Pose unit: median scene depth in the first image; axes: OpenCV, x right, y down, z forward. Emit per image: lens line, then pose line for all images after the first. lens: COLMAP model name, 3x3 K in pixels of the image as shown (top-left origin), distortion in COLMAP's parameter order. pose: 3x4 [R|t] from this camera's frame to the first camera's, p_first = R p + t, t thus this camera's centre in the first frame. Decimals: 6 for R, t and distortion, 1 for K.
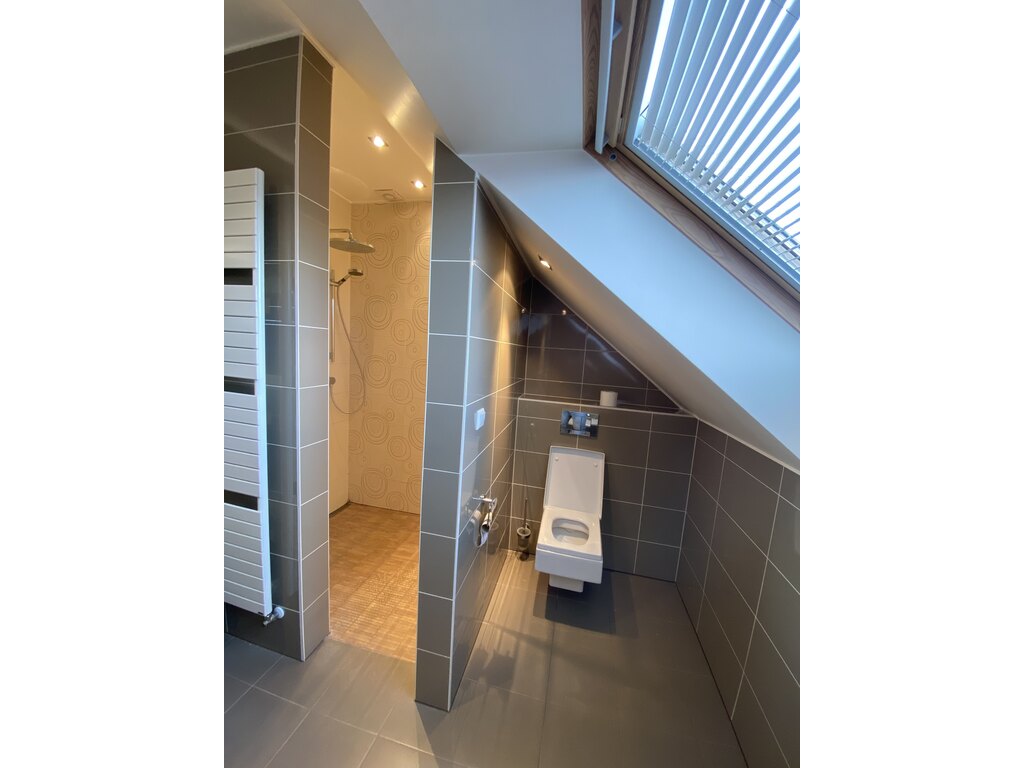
lens RADIAL K [[311.4, 0, 501.4], [0, 311.4, 388.7], [0, 0, 1]] dist [0.000170, -0.000011]
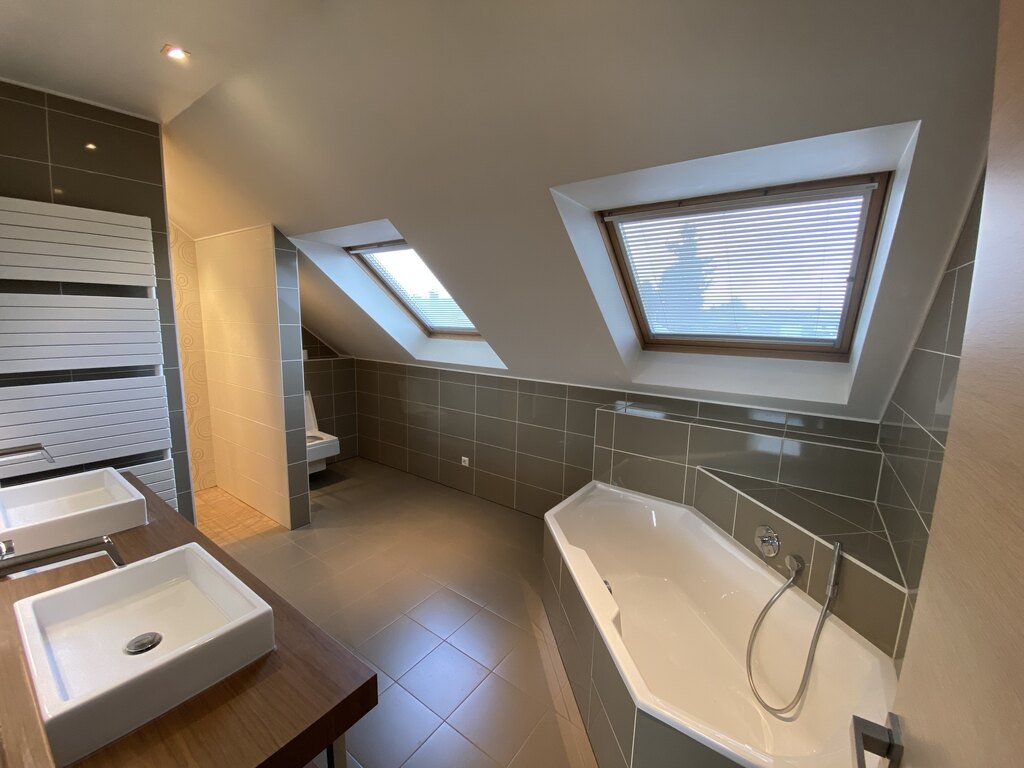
lens RADIAL K [[412.0, 0, 510.9], [0, 412.0, 381.2], [0, 0, 1]] dist [0.015019, -0.015373]
pose [[0.361182, -0.188292, 0.913287, -1.505506], [0.113957, 0.980973, 0.157180, -0.051486], [-0.925506, 0.047305, 0.375767, -0.891514]]
